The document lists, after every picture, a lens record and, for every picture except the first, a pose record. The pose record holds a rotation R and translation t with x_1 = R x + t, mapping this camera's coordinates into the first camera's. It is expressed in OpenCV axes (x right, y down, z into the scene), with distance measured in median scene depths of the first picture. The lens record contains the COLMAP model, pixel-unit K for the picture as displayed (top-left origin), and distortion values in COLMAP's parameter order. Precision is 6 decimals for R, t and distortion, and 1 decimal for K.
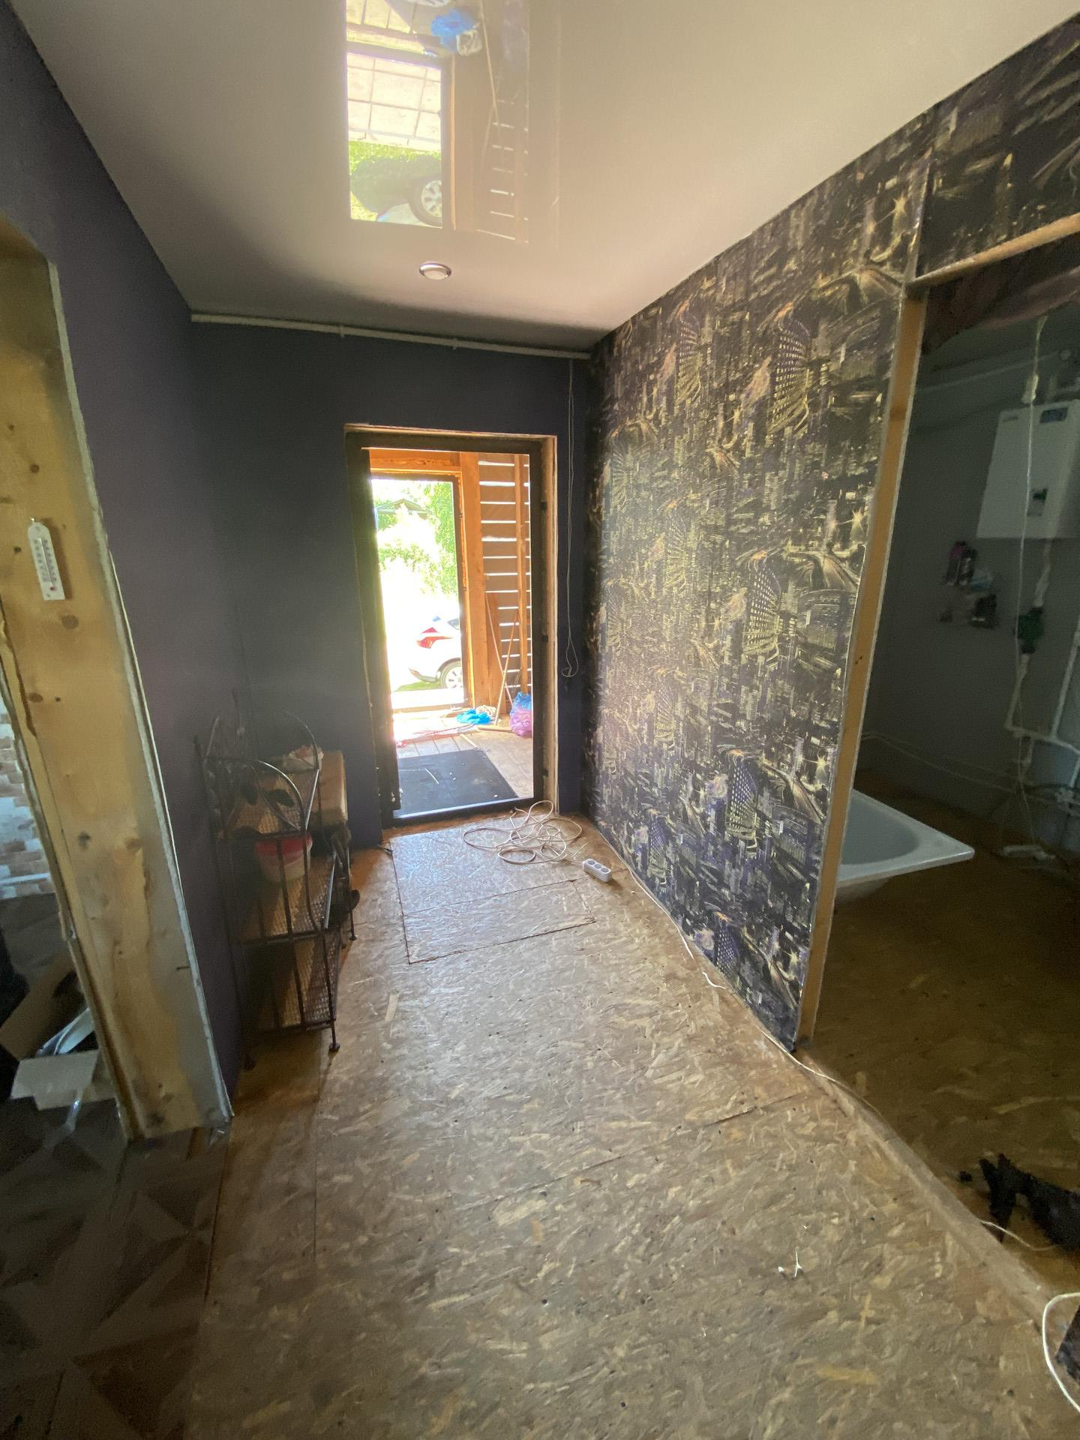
lens RADIAL K [[581.4, 0, 539.0], [0, 581.4, 705.4], [0, 0, 1]] dist [0.012829, -0.018723]
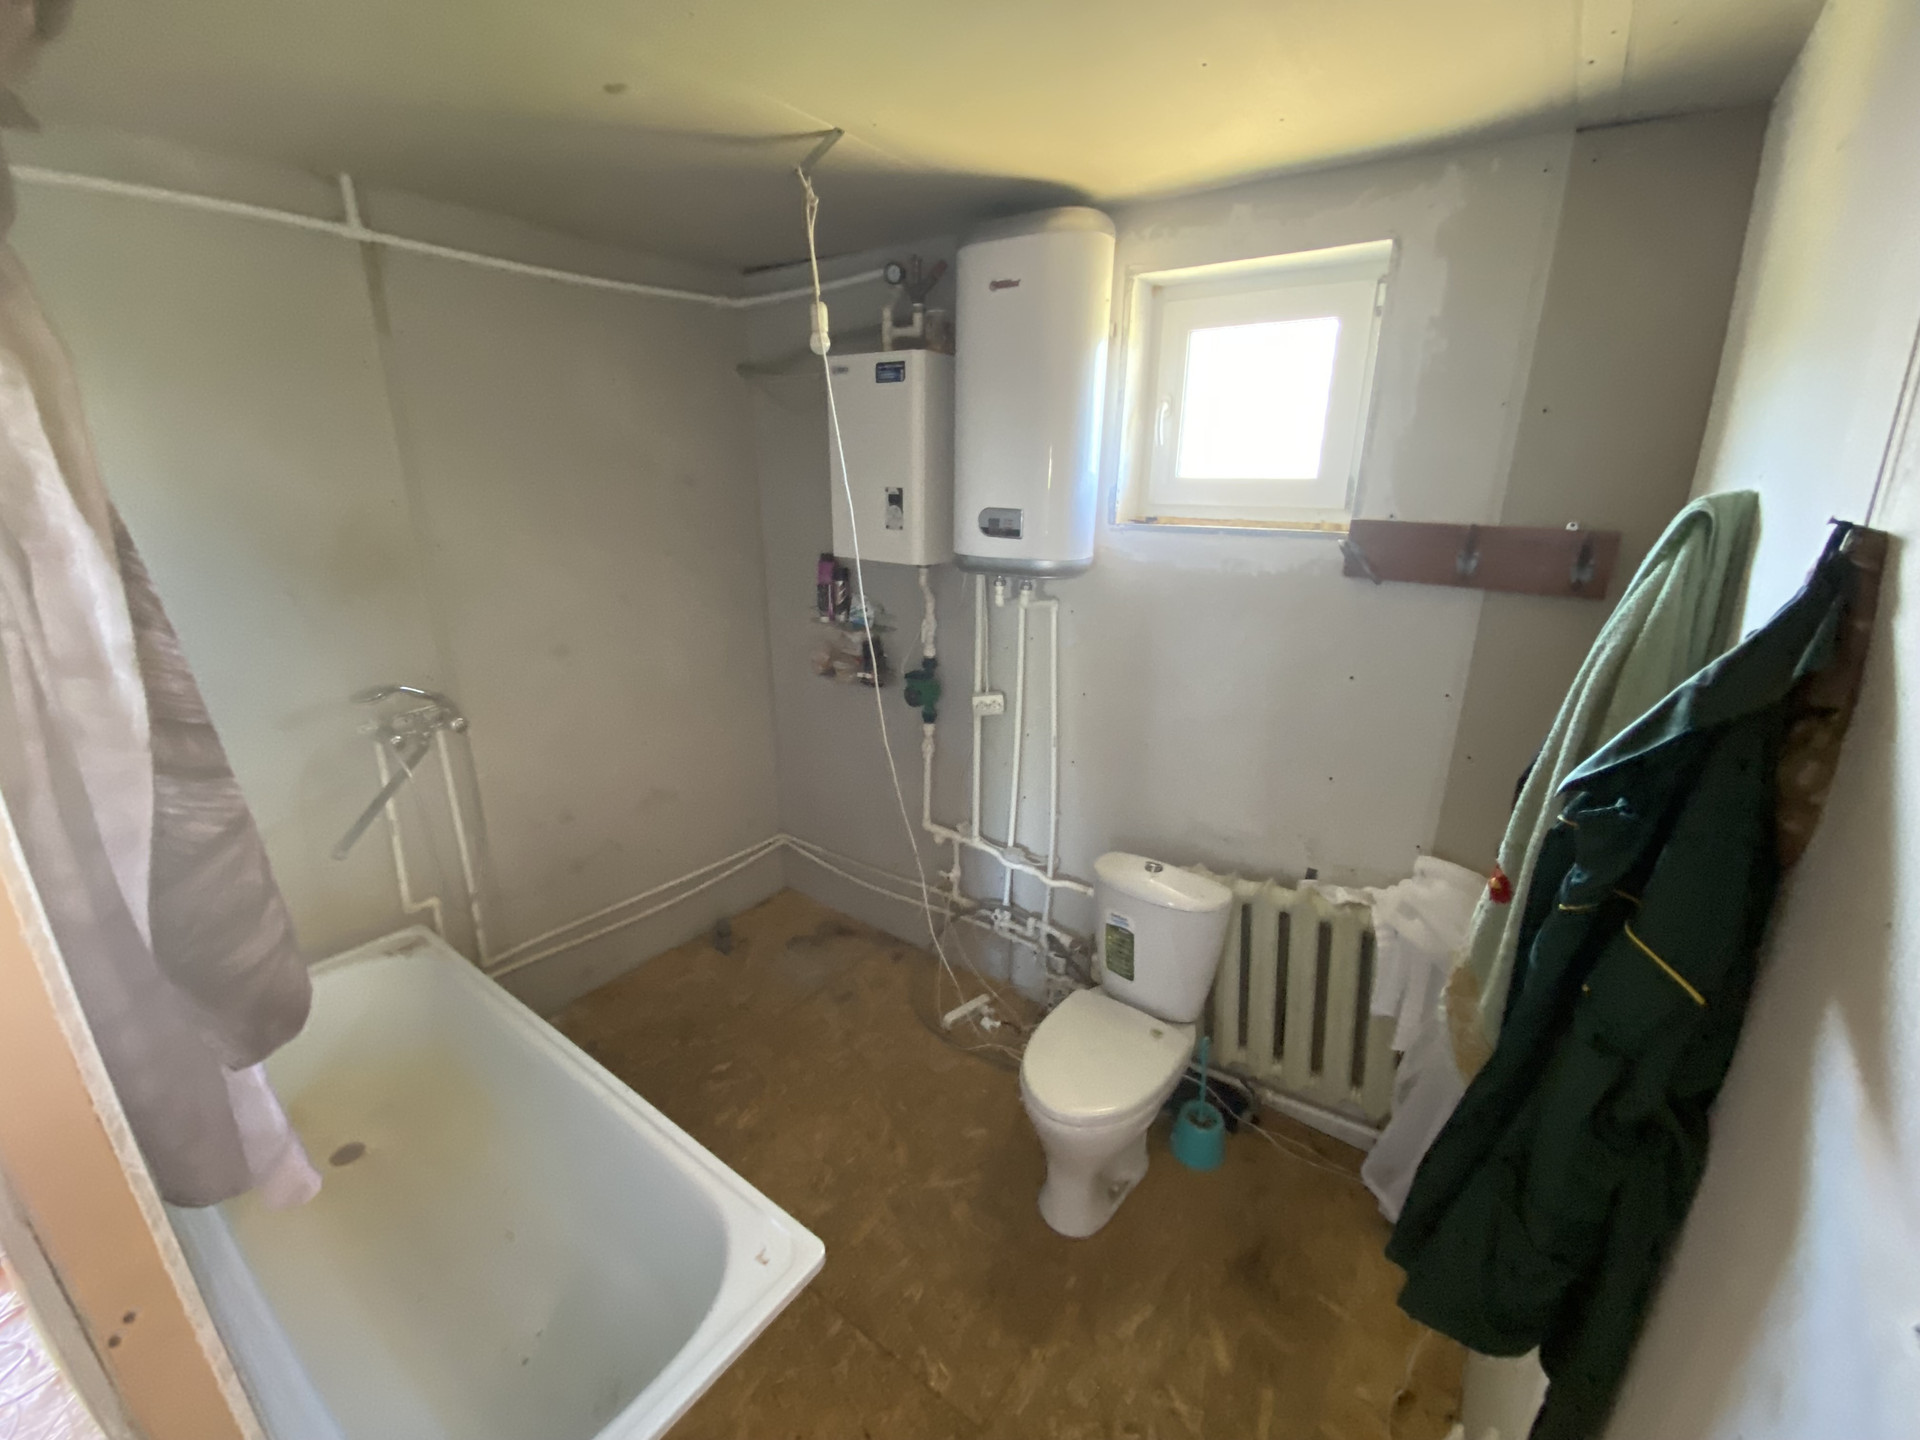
lens RADIAL K [[775.2, 0, 960.0], [0, 775.2, 720.0], [0, 0, 1]] dist [0.012829, -0.018723]
pose [[0.797966, -0.174072, 0.577017, 0.351881], [0.158306, 0.984303, 0.078016, -0.161624], [-0.581540, 0.029091, 0.812997, 0.244380]]
